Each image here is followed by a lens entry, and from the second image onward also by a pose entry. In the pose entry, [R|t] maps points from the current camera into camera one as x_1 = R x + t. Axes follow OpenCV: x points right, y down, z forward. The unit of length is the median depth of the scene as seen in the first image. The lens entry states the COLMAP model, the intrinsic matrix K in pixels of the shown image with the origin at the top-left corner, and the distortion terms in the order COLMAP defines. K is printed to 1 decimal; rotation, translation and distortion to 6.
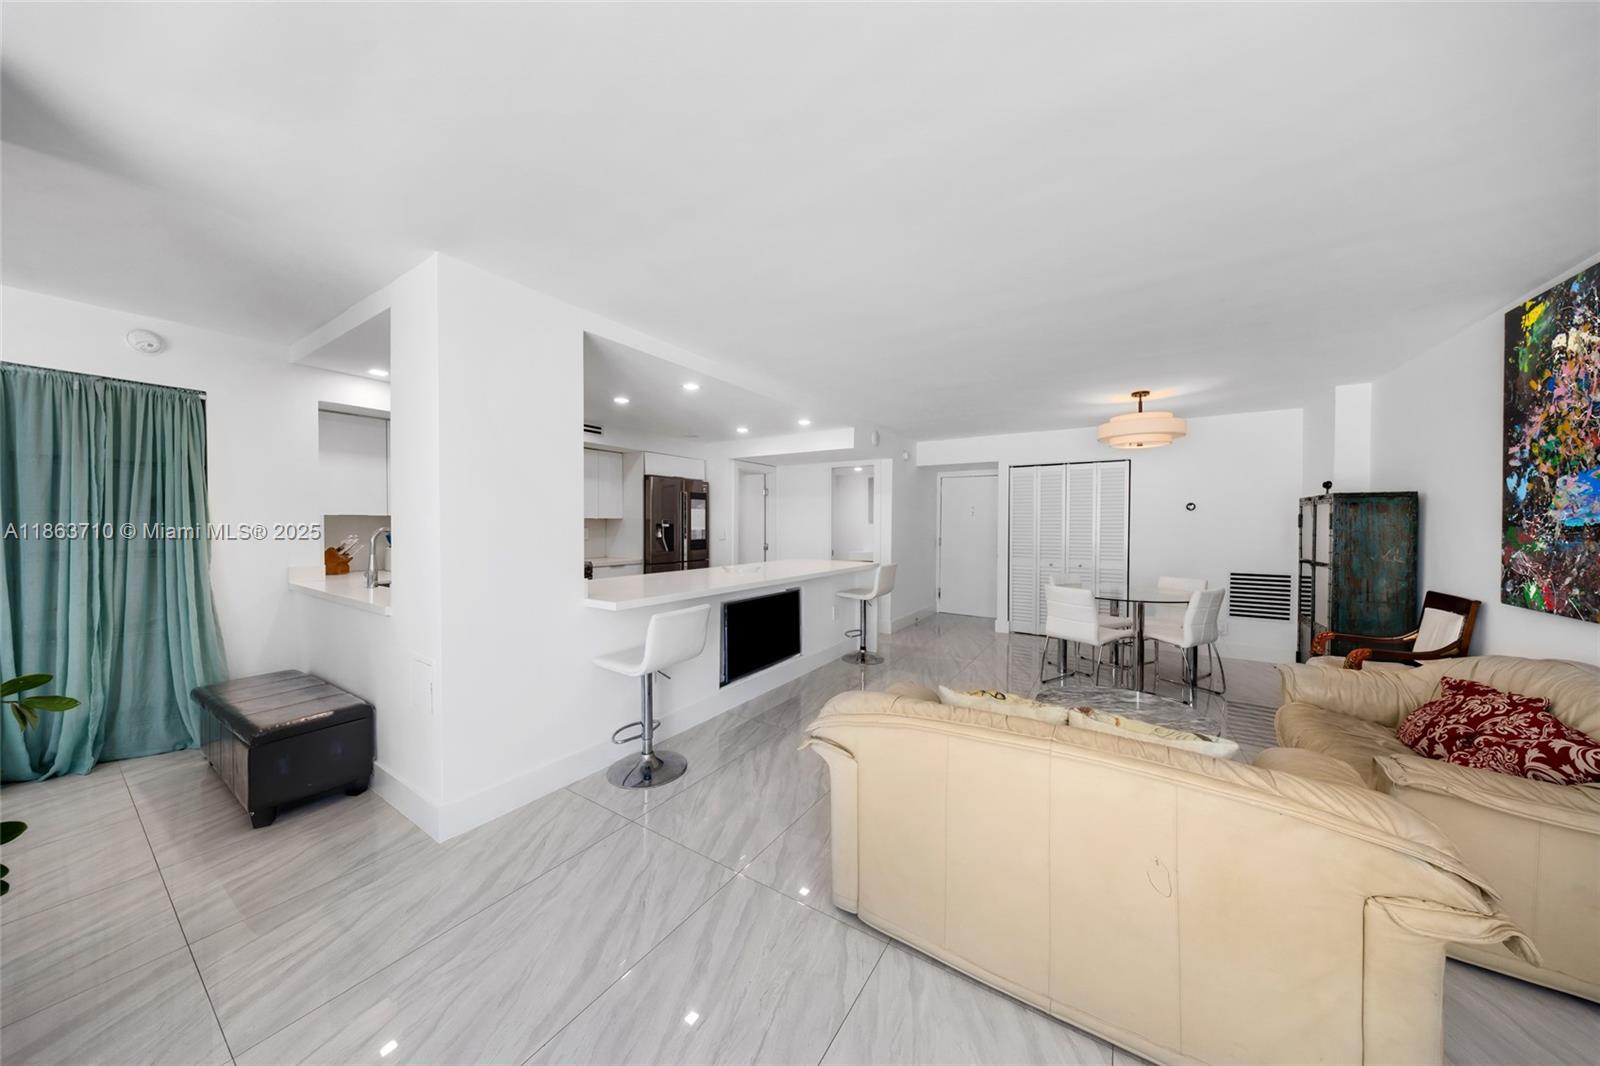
lens RADIAL K [[509.4, 0, 795.4], [0, 509.4, 533.1], [0, 0, 1]] dist [-0.005907, 0.000313]
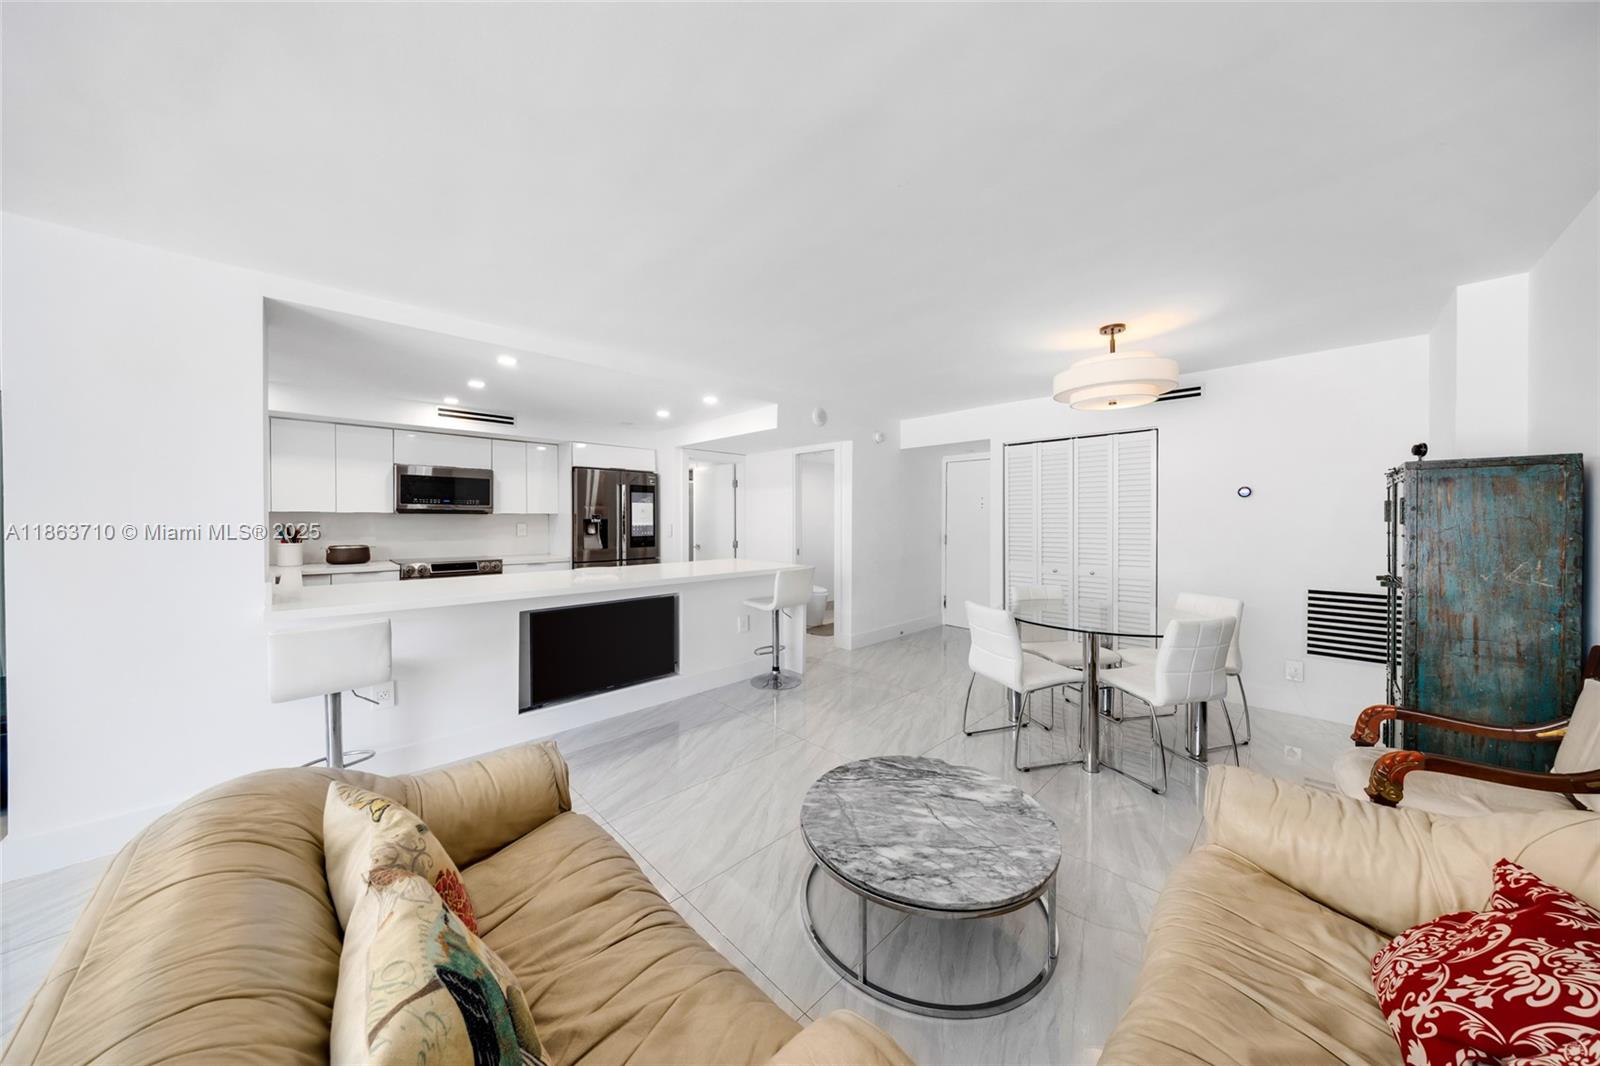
lens RADIAL K [[513.2, 0, 797.7], [0, 513.2, 525.4], [0, 0, 1]] dist [-0.004688, 0.000364]
pose [[0.974918, -0.000134, -0.222564, 0.620318], [-0.001197, 0.999982, -0.005846, -0.003378], [0.222560, 0.005966, 0.974901, 0.338443]]
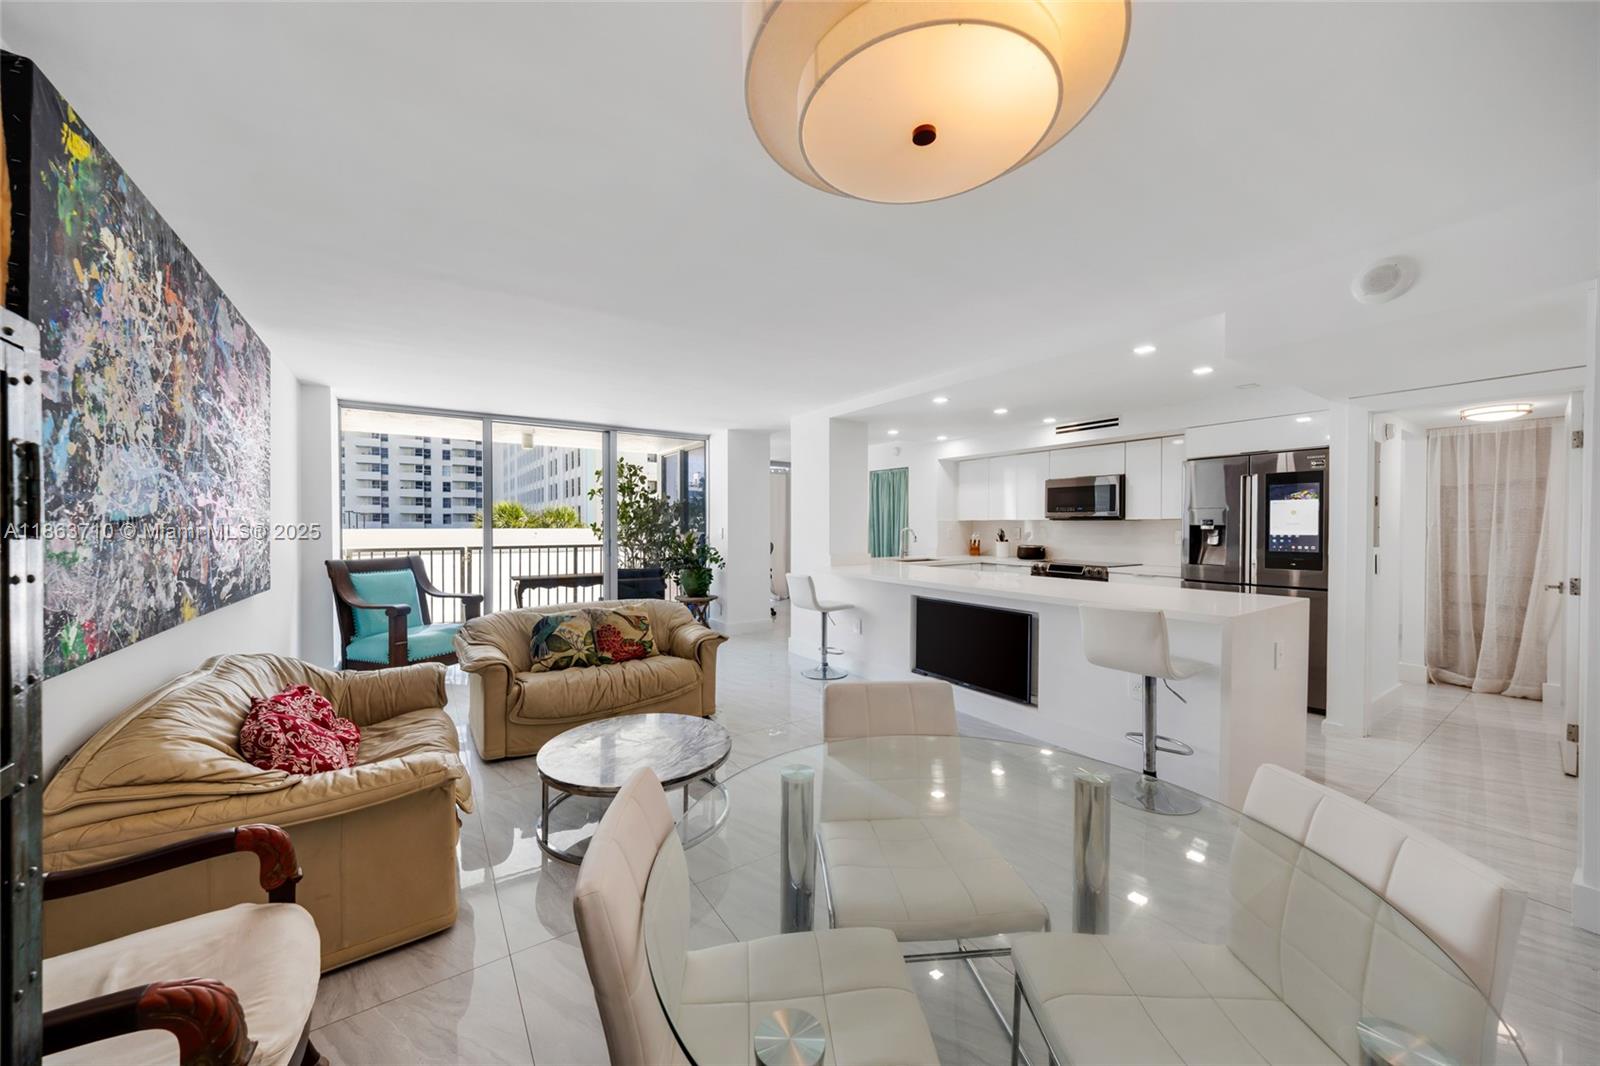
lens RADIAL K [[567.6, 0, 800.0], [0, 567.6, 533.0], [0, 0, 1]] dist [0.000562, 0.000160]
pose [[-0.397812, 0.009160, -0.917421, 1.367634], [-0.020507, 0.999612, 0.018873, -0.022314], [0.917238, 0.026322, -0.397470, 1.581325]]
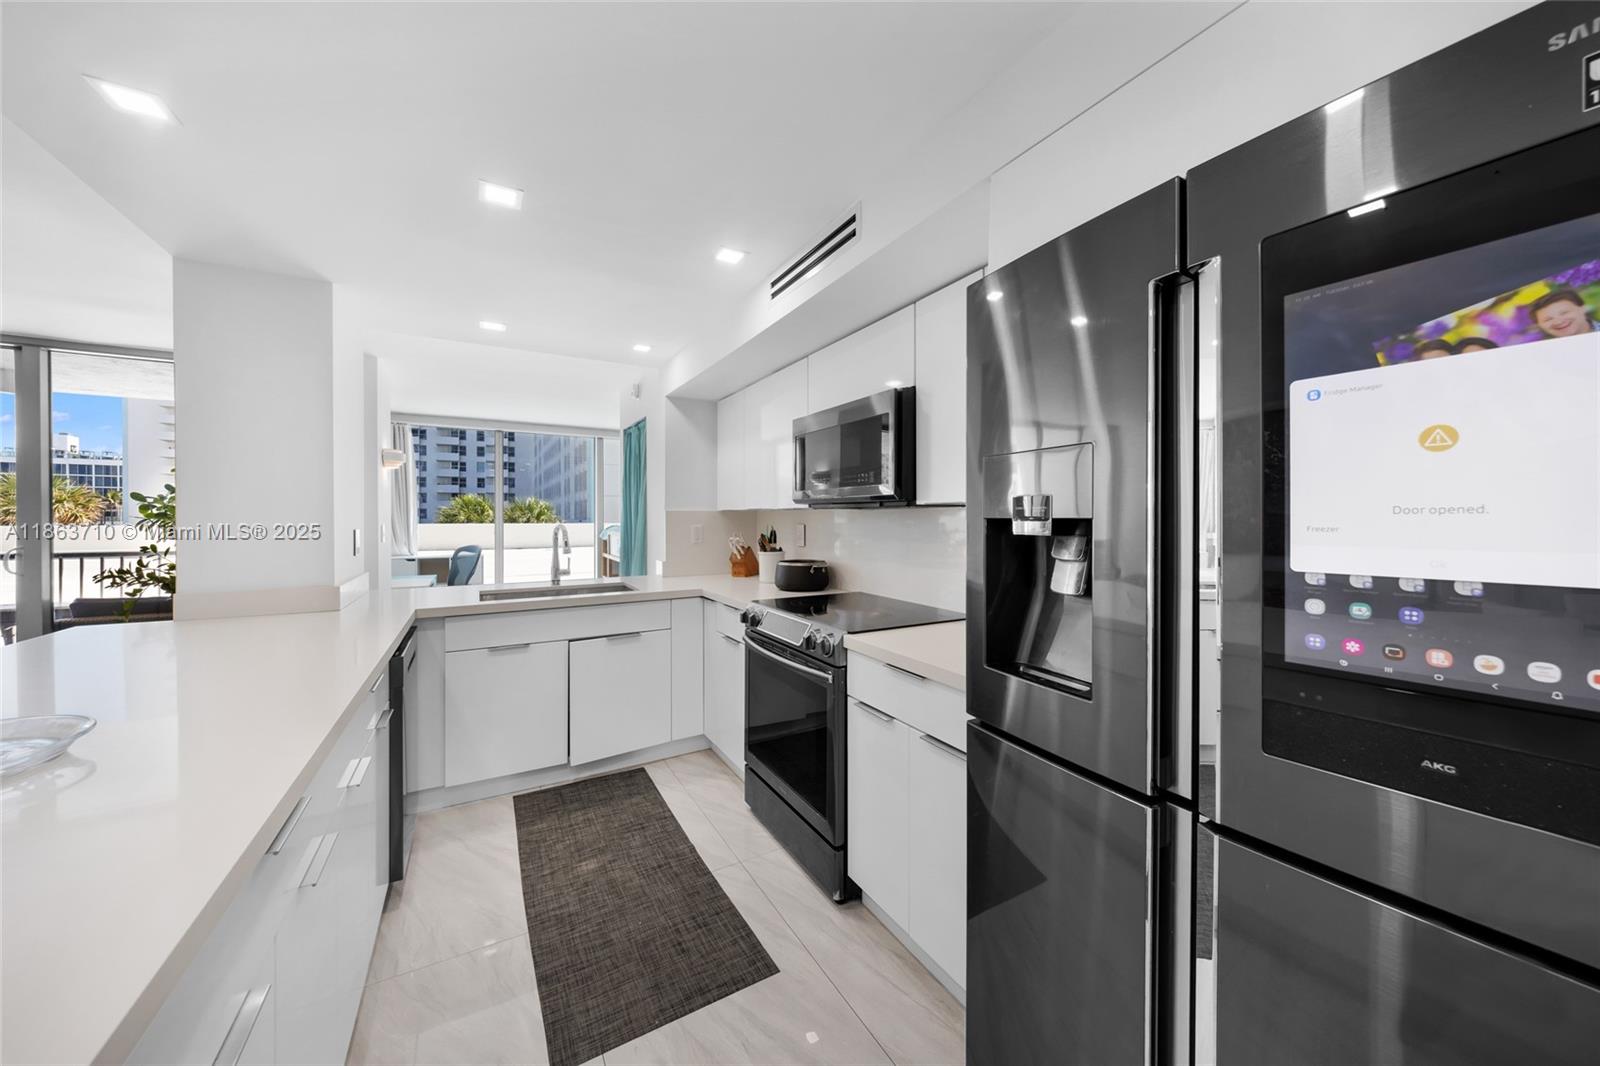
lens RADIAL K [[561.9, 0, 775.4], [0, 561.9, 523.8], [0, 0, 1]] dist [0.047834, -0.015516]
pose [[-0.502829, 0.004938, -0.864372, -0.125600], [-0.017212, 0.999728, 0.015724, -0.037964], [0.864215, 0.022784, -0.502607, 2.046441]]
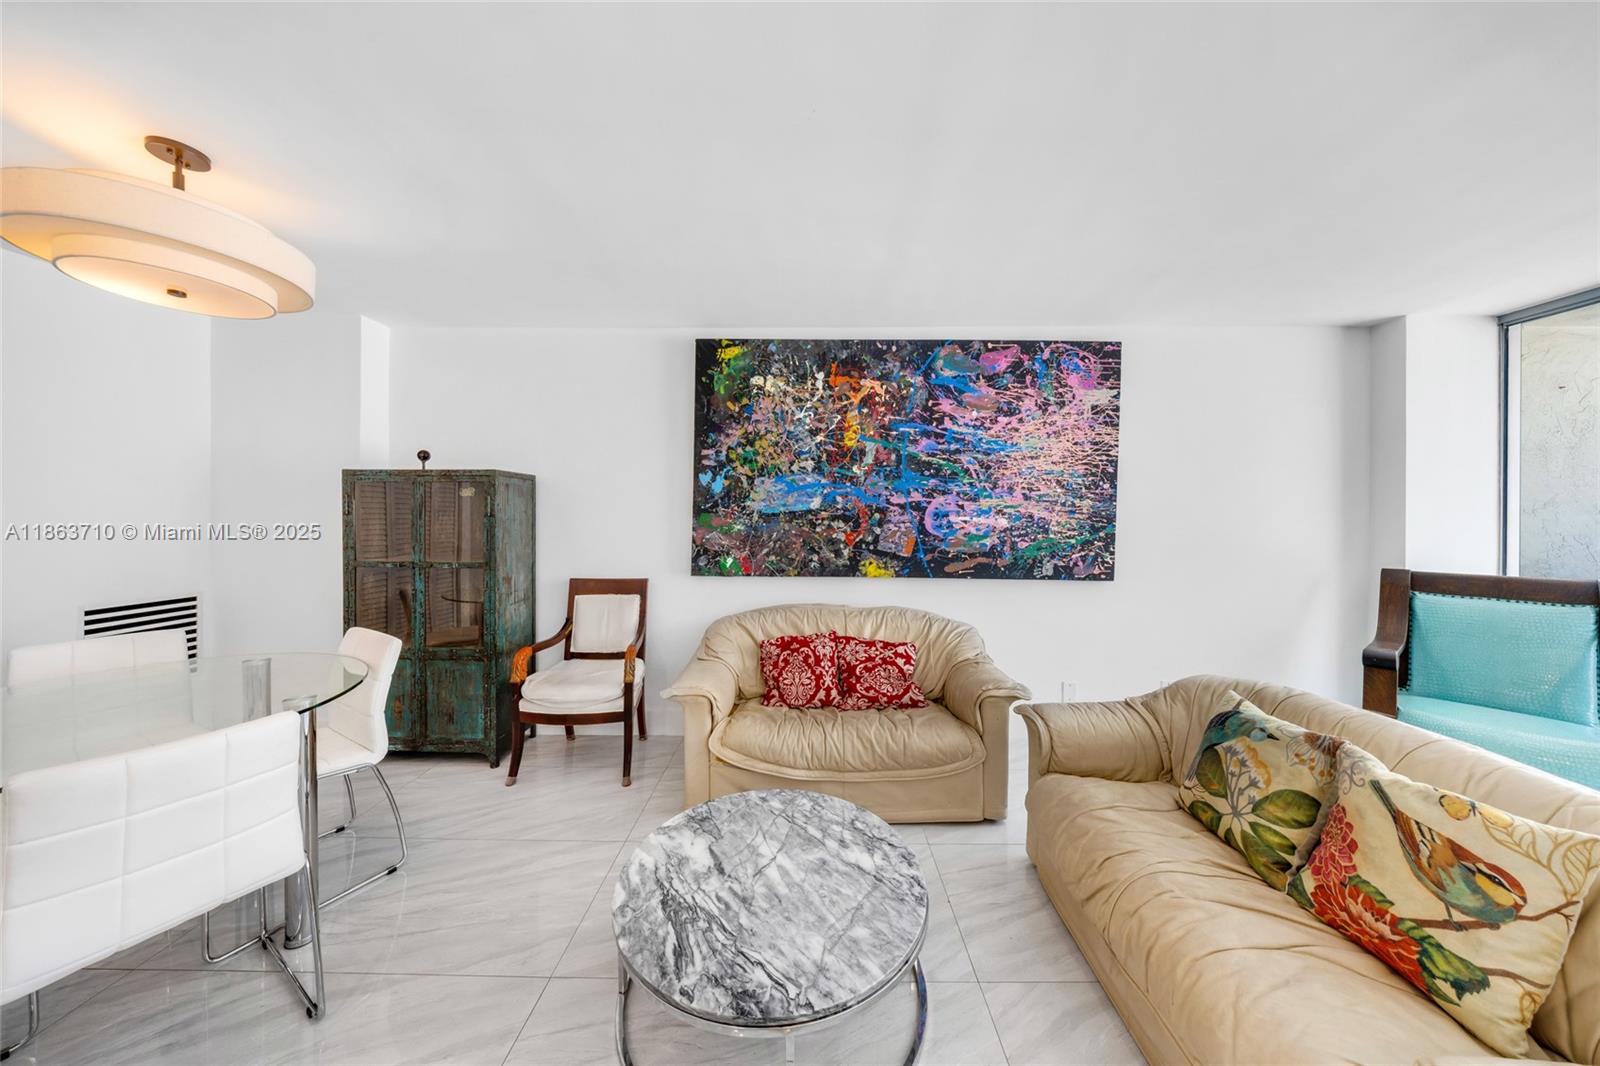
lens RADIAL K [[511.1, 0, 800.6], [0, 511.1, 514.8], [0, 0, 1]] dist [0.009806, -0.000147]
pose [[-0.527358, -0.006047, 0.849621, 0.181014], [0.010834, 0.999846, 0.013841, -0.019948], [-0.849574, 0.016504, -0.527211, 1.227859]]
